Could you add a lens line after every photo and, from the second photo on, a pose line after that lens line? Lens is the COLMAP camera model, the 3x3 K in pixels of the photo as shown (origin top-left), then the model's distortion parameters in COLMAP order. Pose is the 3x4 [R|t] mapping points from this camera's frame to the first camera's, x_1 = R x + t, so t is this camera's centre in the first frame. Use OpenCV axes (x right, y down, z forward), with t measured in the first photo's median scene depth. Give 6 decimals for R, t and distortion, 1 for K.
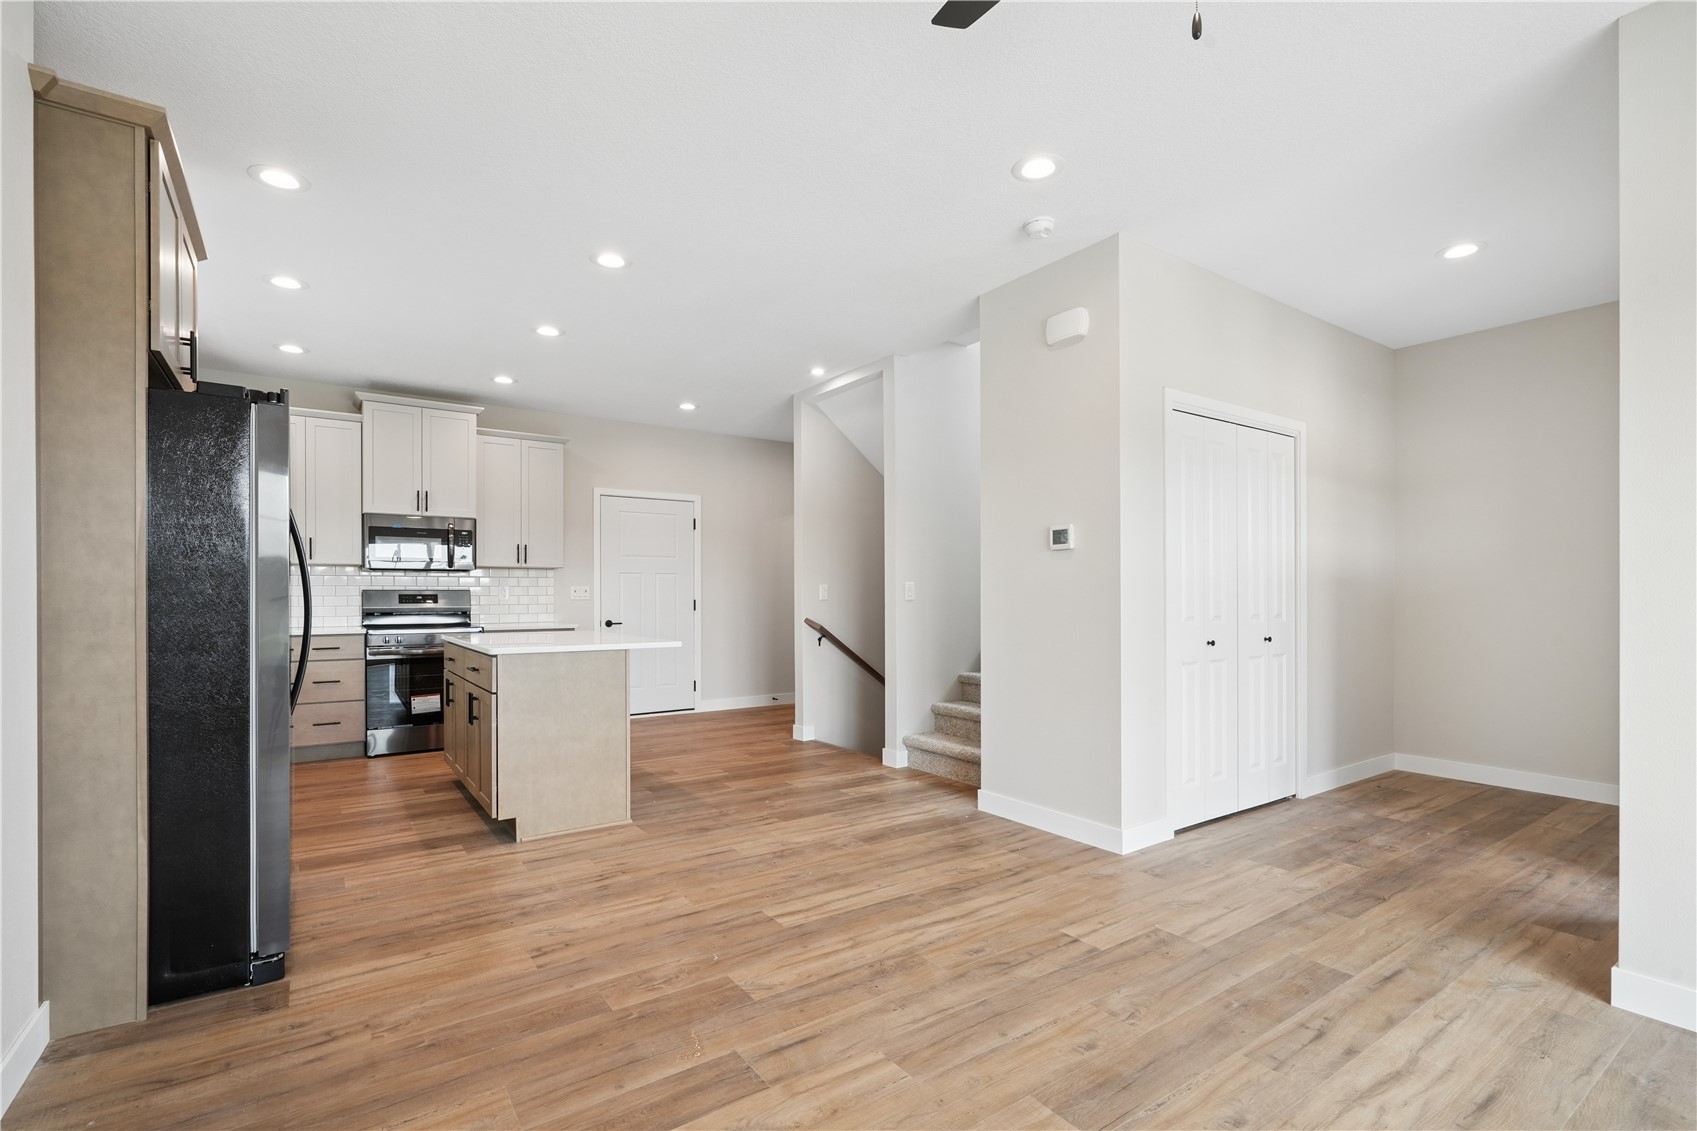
lens RADIAL K [[770.8, 0, 852.1], [0, 770.8, 596.8], [0, 0, 1]] dist [-0.000647, 0.000086]
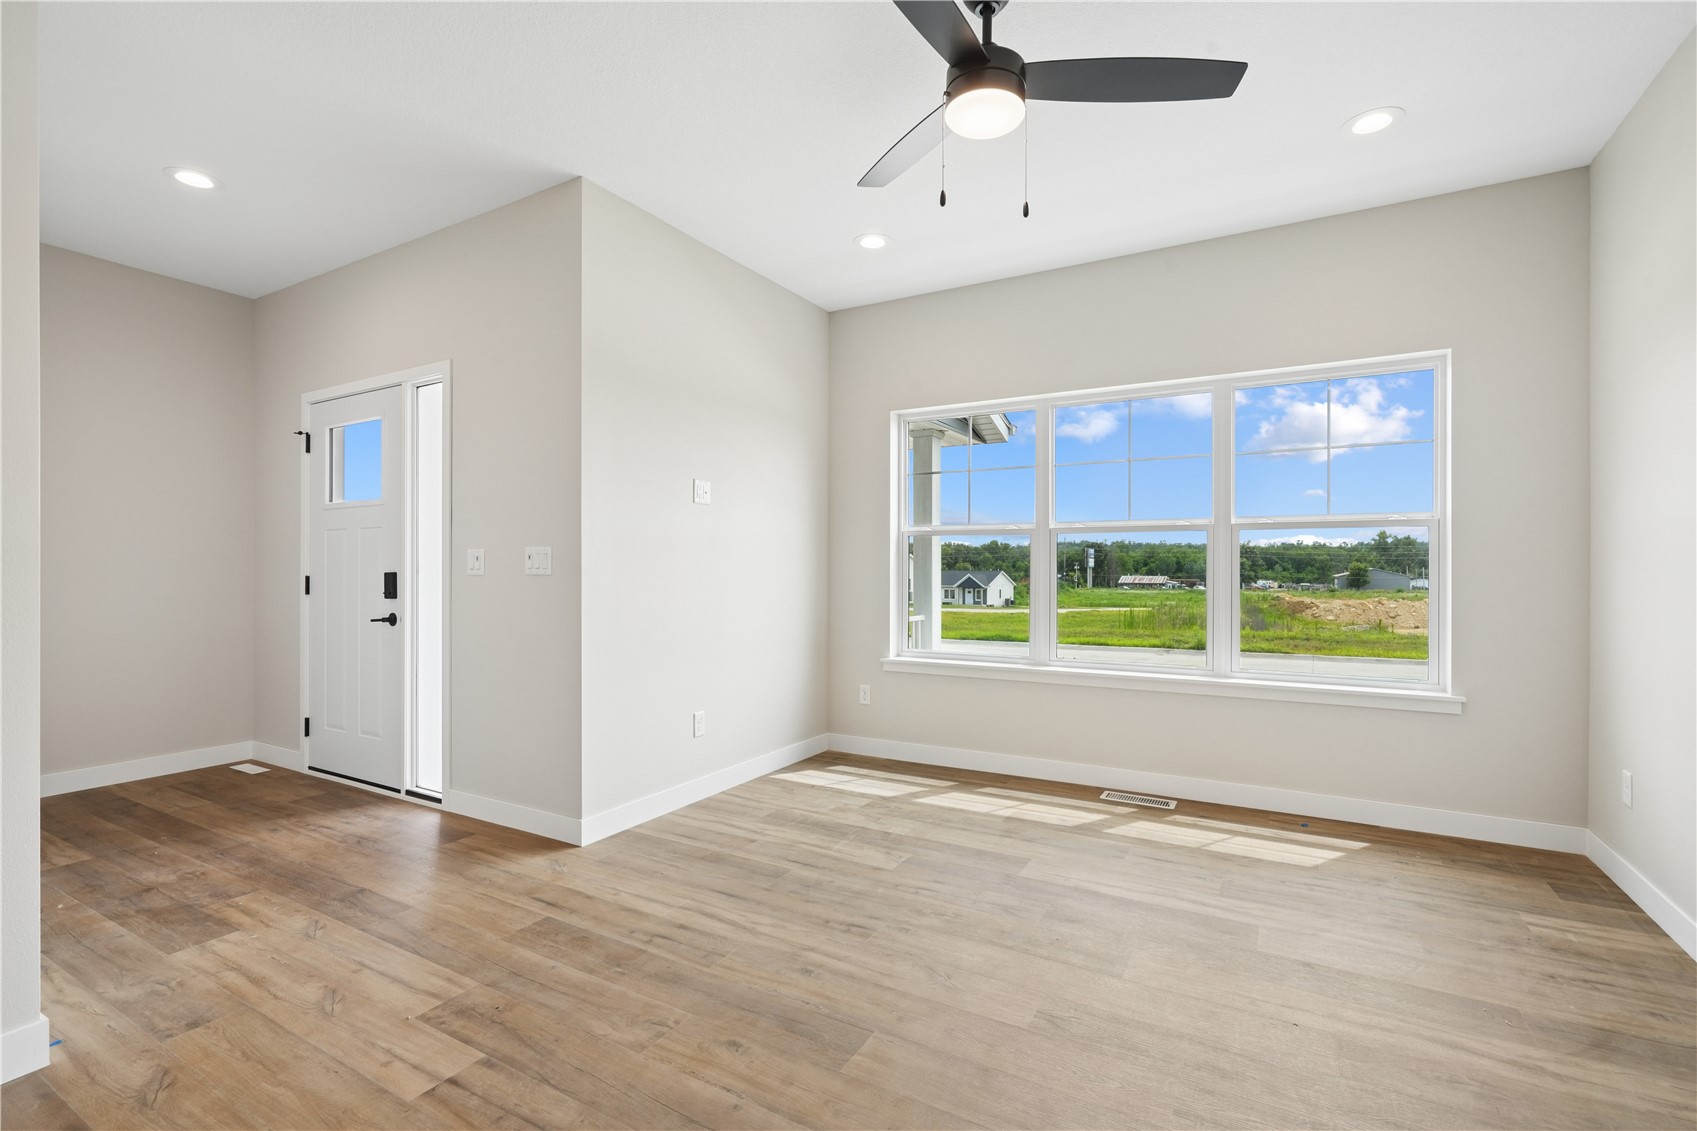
lens RADIAL K [[764.6, 0, 850.1], [0, 764.6, 570.3], [0, 0, 1]] dist [-0.003630, 0.001507]
pose [[-0.425026, -0.002154, 0.905179, -0.453875], [0.000728, 0.999996, 0.002721, 0.000634], [-0.905181, 0.001816, -0.425022, 0.962970]]
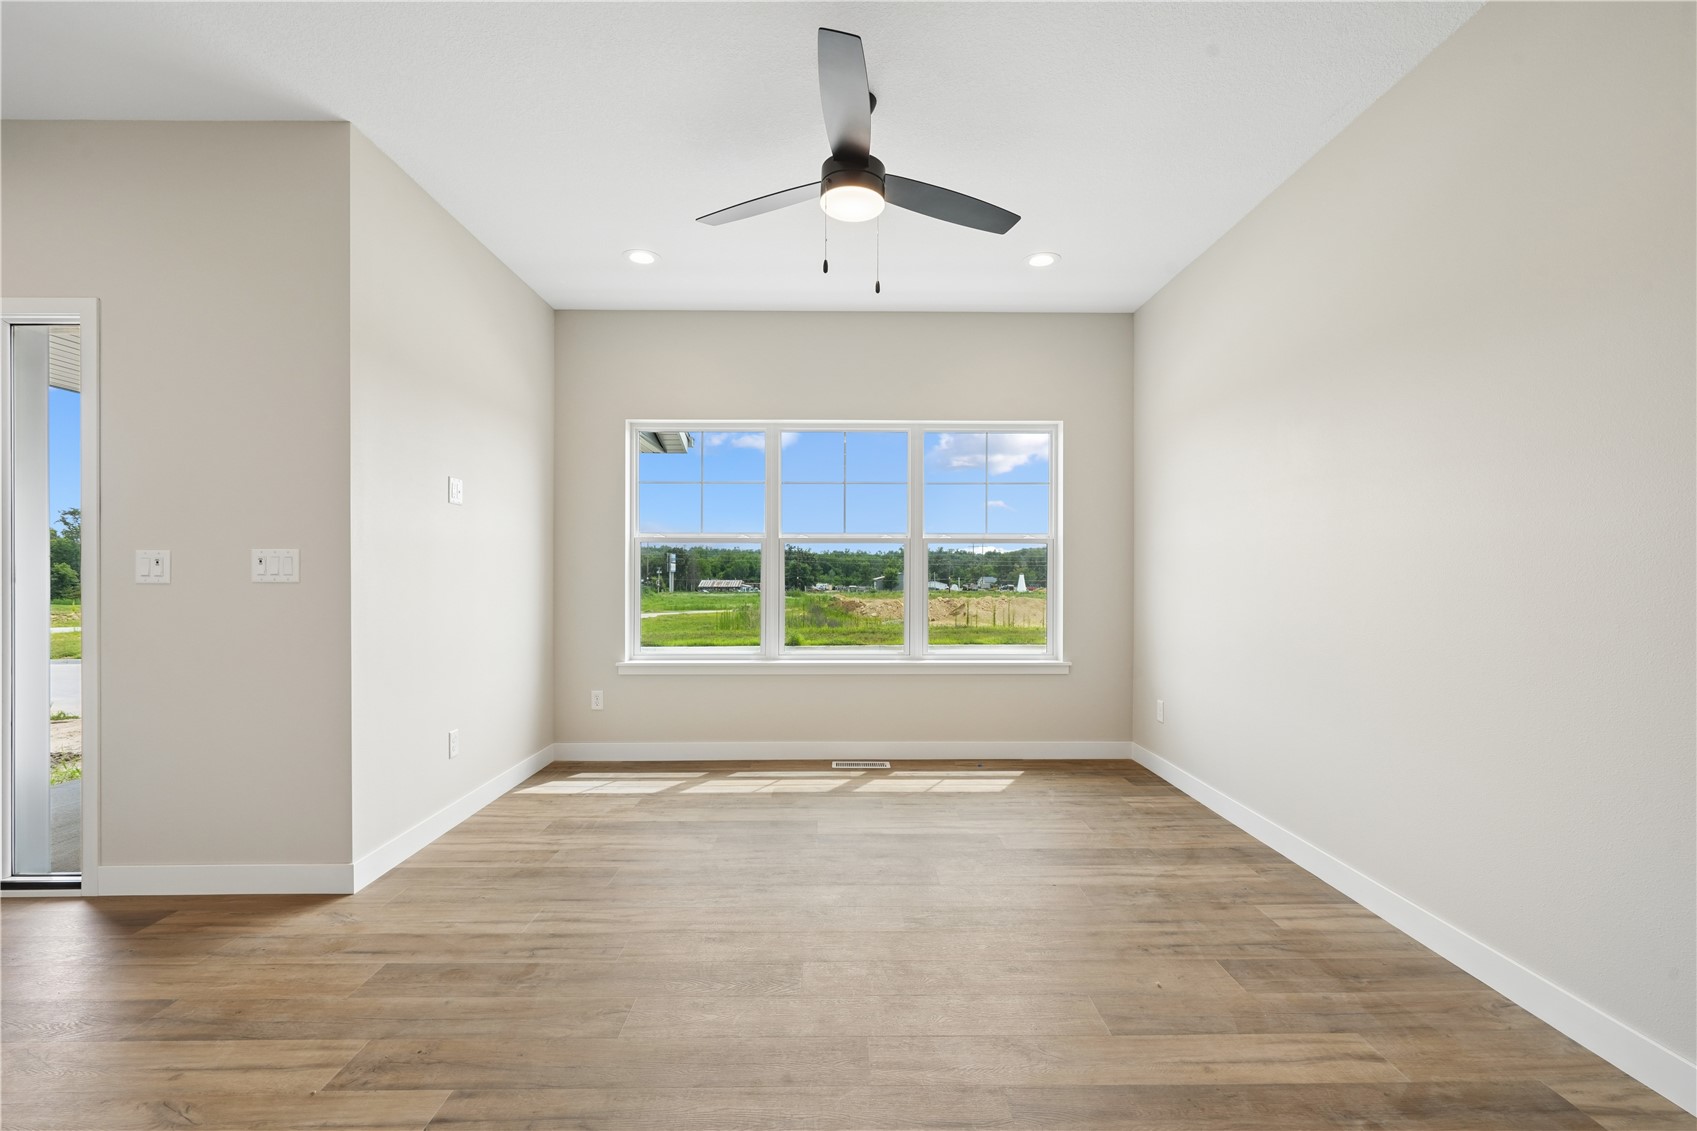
lens RADIAL K [[761.4, 0, 849.8], [0, 761.4, 577.7], [0, 0, 1]] dist [-0.000498, 0.000720]
pose [[-0.827267, -0.003006, 0.561800, -0.334223], [0.001089, 0.999975, 0.006954, -0.001492], [-0.561807, 0.006364, -0.827244, 1.316204]]
